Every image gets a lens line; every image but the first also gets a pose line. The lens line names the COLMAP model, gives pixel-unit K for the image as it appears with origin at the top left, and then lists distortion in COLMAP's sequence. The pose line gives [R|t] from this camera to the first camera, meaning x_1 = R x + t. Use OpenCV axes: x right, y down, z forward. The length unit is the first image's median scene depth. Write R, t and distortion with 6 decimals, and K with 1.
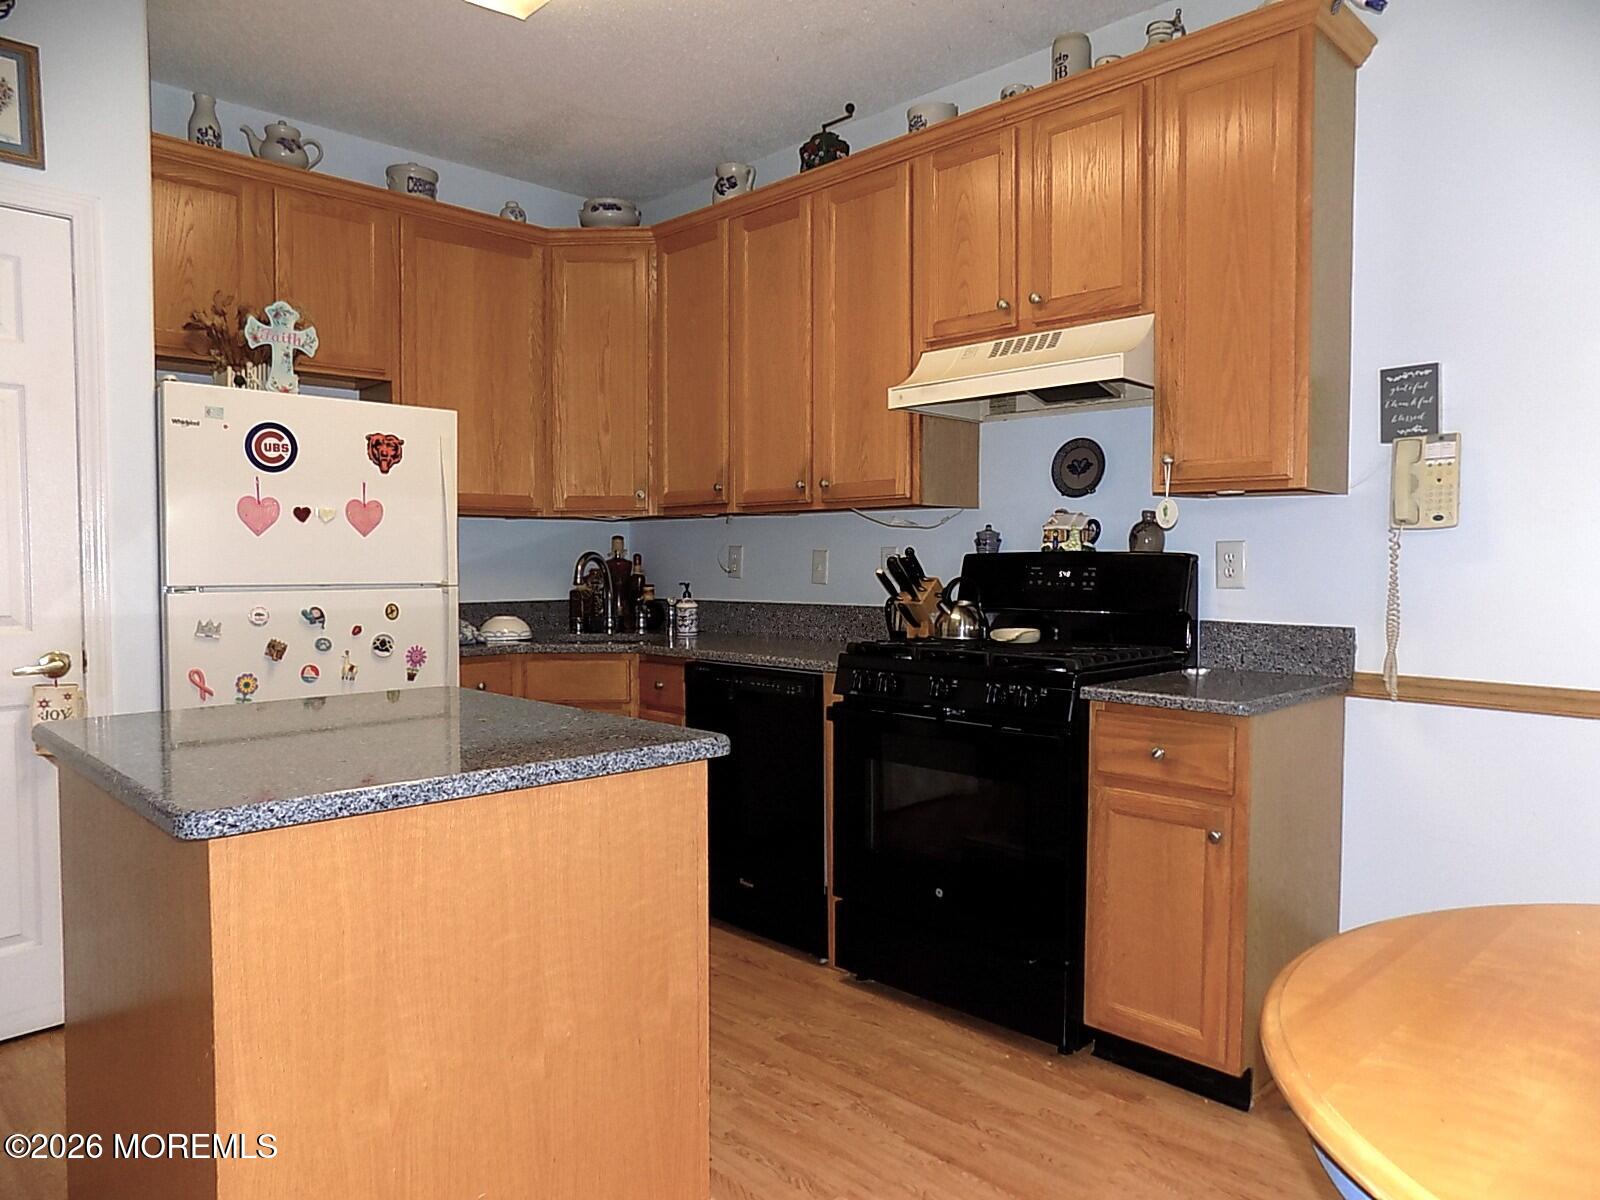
lens RADIAL K [[1071.1, 0, 805.7], [0, 1071.1, 591.4], [0, 0, 1]] dist [-0.082415, 0.076056]
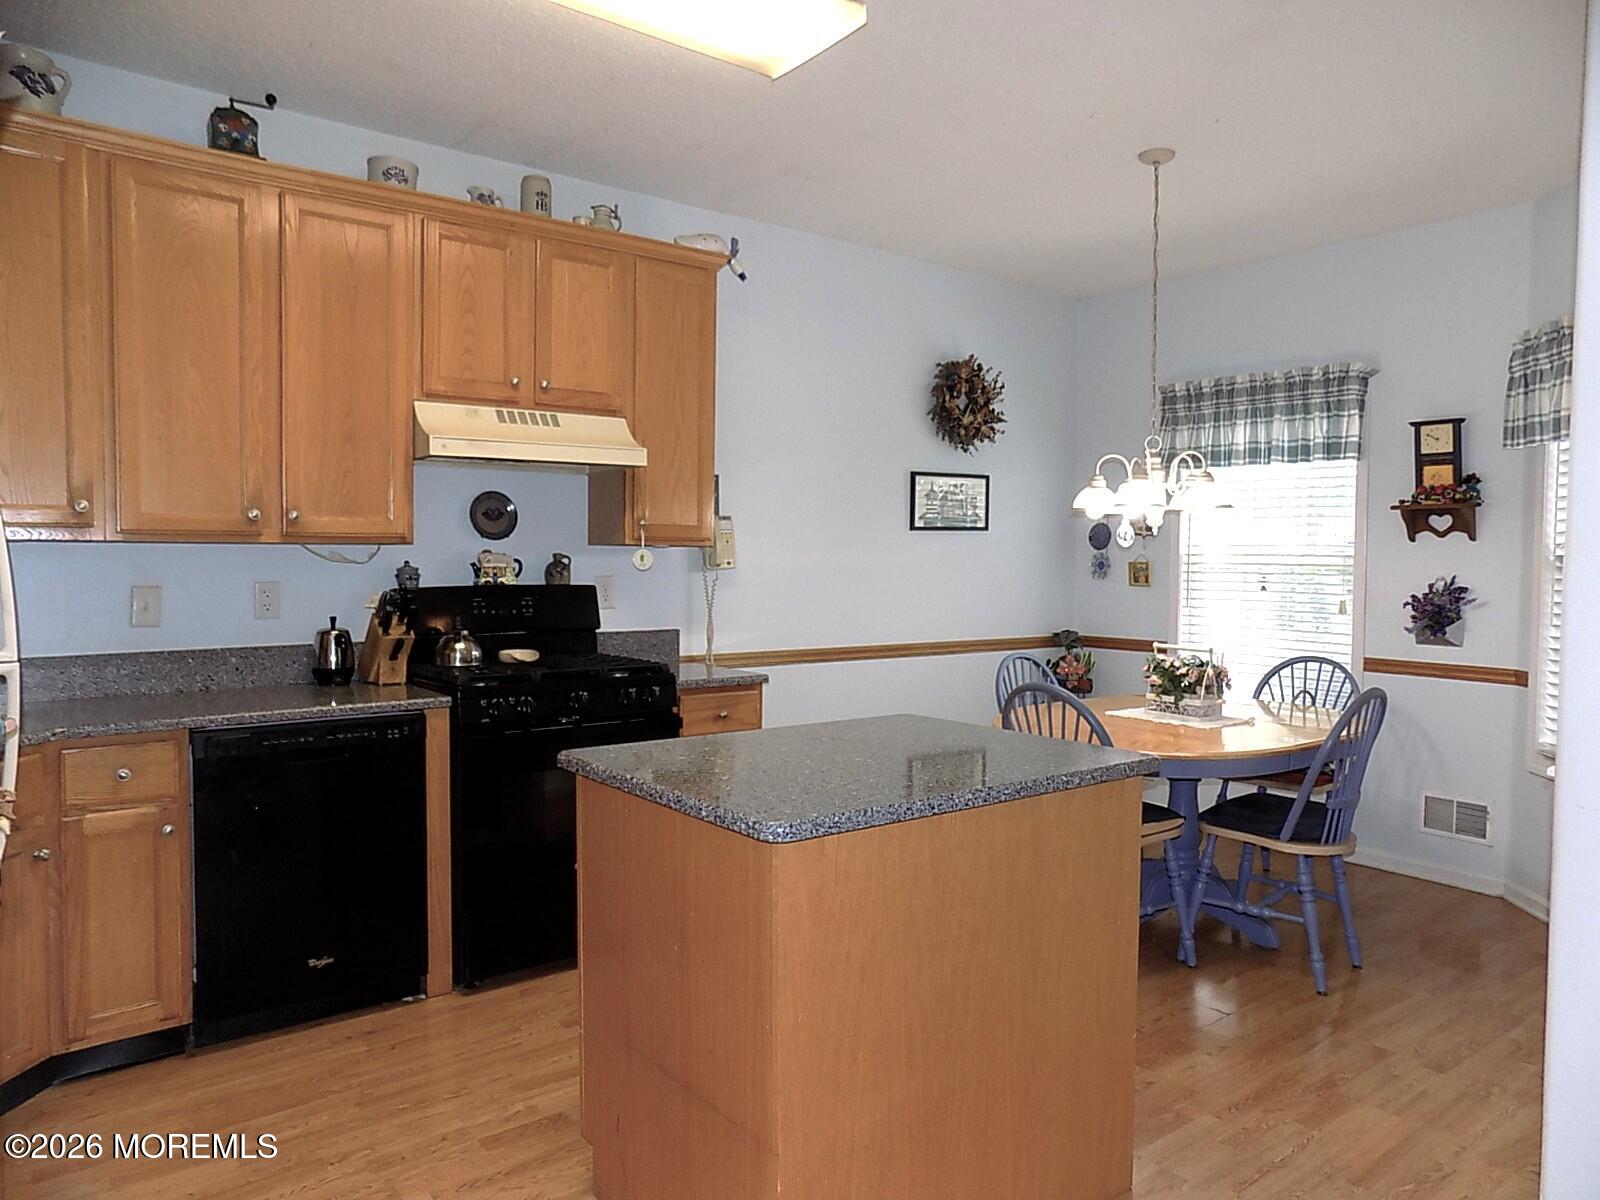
lens RADIAL K [[1071.1, 0, 805.7], [0, 1071.1, 591.4], [0, 0, 1]] dist [-0.082415, 0.076056]
pose [[0.122039, -0.031731, 0.992018, -0.917258], [0.026744, 0.999231, 0.028671, -0.055292], [-0.992165, 0.023032, 0.122793, 0.501772]]
